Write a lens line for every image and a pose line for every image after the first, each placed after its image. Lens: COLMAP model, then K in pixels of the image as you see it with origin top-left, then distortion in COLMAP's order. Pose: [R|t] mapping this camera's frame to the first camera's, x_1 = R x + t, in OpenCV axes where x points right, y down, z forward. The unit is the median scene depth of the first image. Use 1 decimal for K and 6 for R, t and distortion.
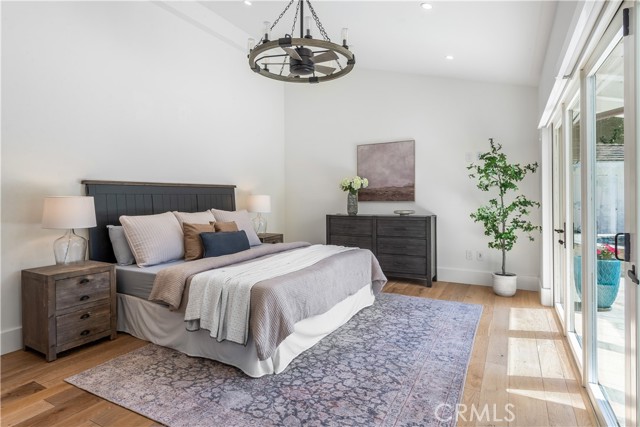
lens RADIAL K [[344.1, 0, 301.4], [0, 344.1, 198.0], [0, 0, 1]] dist [0.006862, -0.004352]
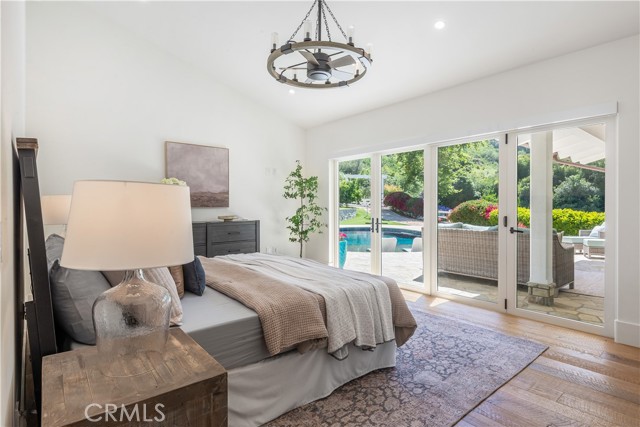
lens RADIAL K [[344.1, 0, 317.7], [0, 344.1, 209.2], [0, 0, 1]] dist [0.006862, -0.004352]
pose [[0.341281, -0.000665, 0.939961, -1.098558], [-0.005209, 0.999983, 0.002599, 0.022618], [-0.939947, -0.005783, 0.341272, 0.762268]]
